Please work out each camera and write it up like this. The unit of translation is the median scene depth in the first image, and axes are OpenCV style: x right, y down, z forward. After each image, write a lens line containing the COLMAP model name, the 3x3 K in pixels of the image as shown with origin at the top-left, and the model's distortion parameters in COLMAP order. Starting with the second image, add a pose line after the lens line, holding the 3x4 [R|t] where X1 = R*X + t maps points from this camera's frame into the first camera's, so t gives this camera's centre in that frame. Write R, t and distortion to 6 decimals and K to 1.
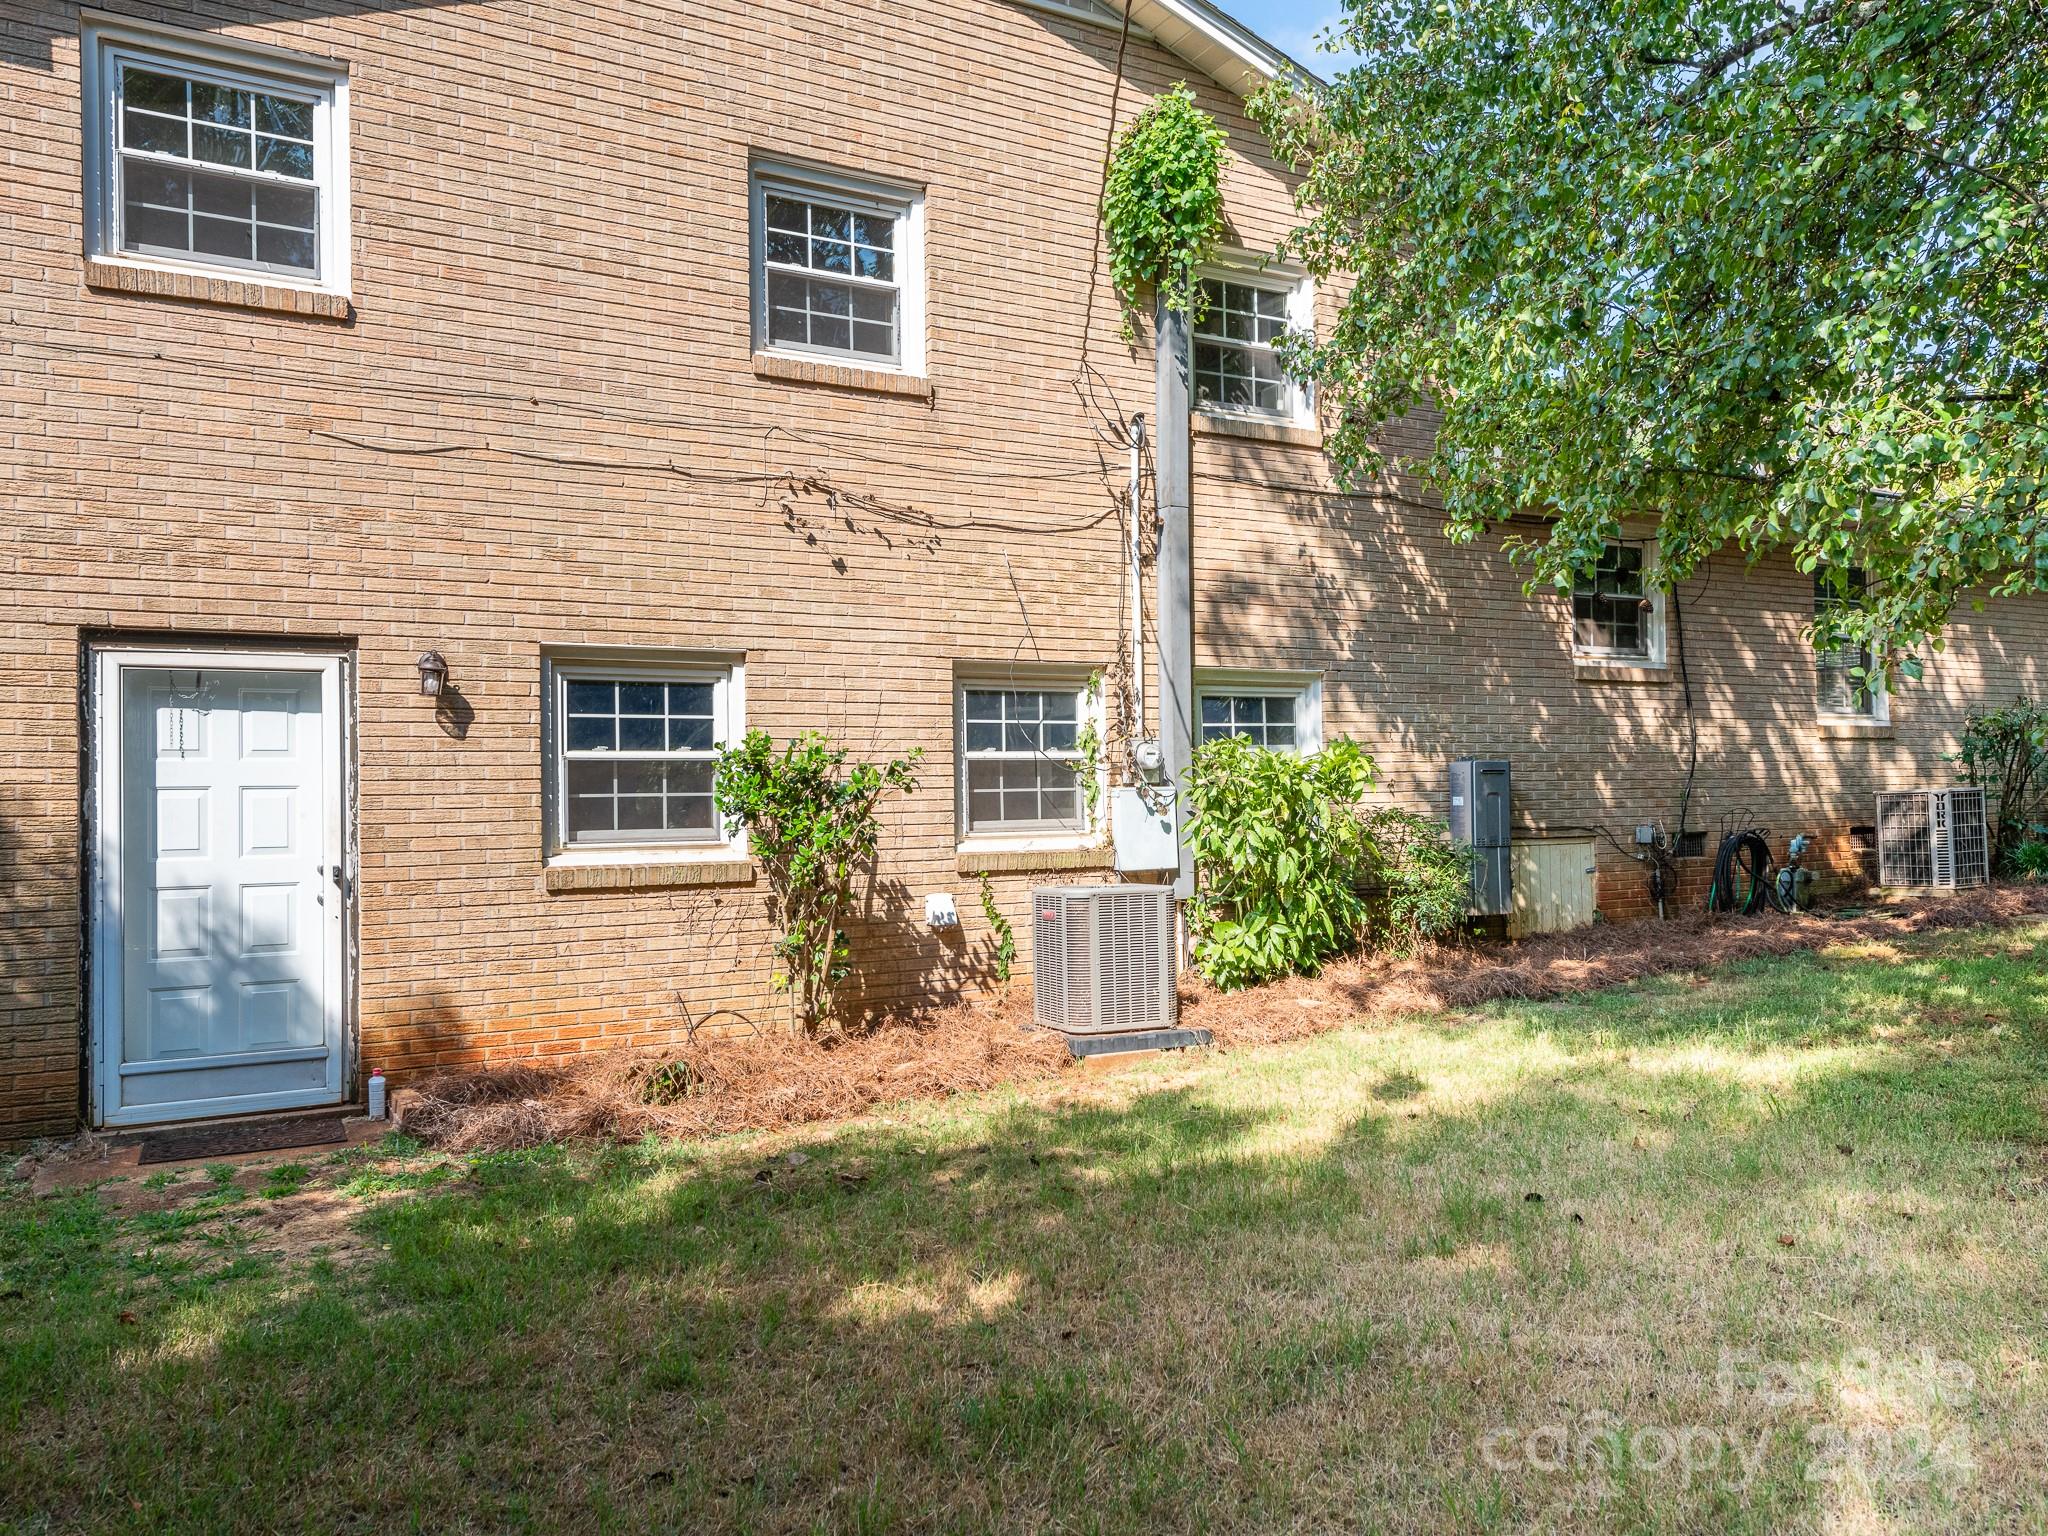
lens RADIAL K [[1428.8, 0, 1027.1], [0, 1428.8, 773.5], [0, 0, 1]] dist [0.007671, 0.000769]
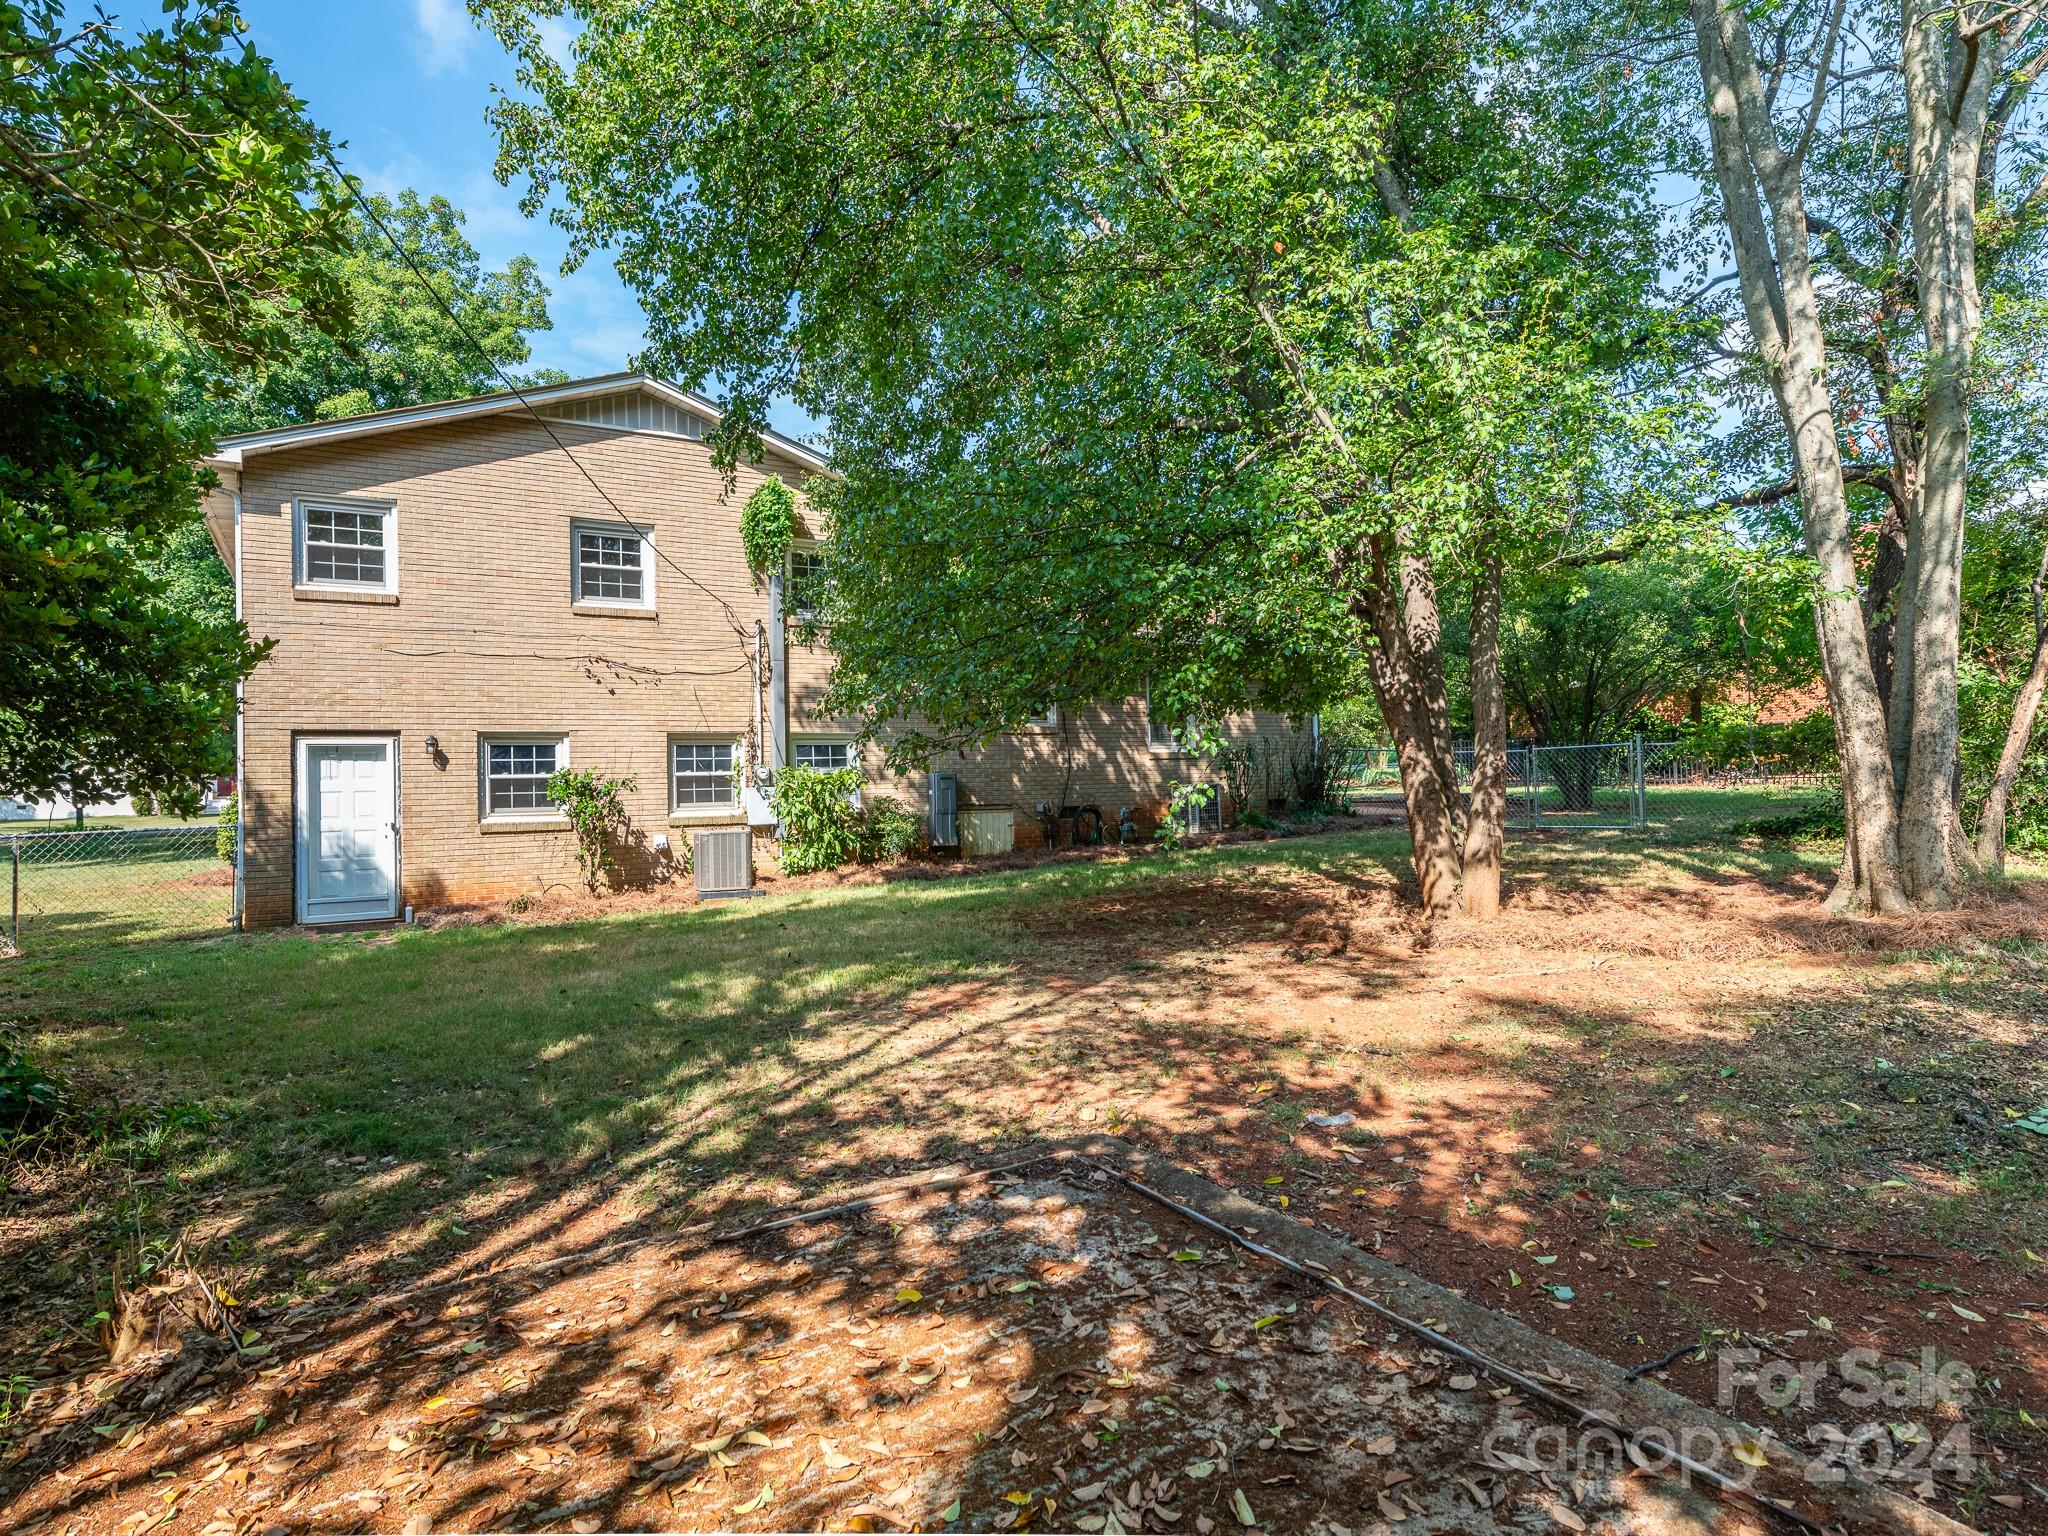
lens RADIAL K [[1181.5, 0, 1019.8], [0, 1181.5, 757.1], [0, 0, 1]] dist [0.005356, -0.006241]
pose [[0.999959, -0.008121, 0.004016, 0.537476], [0.008153, 0.999934, -0.008073, -0.021616], [-0.003950, 0.008106, 0.999959, -0.950133]]
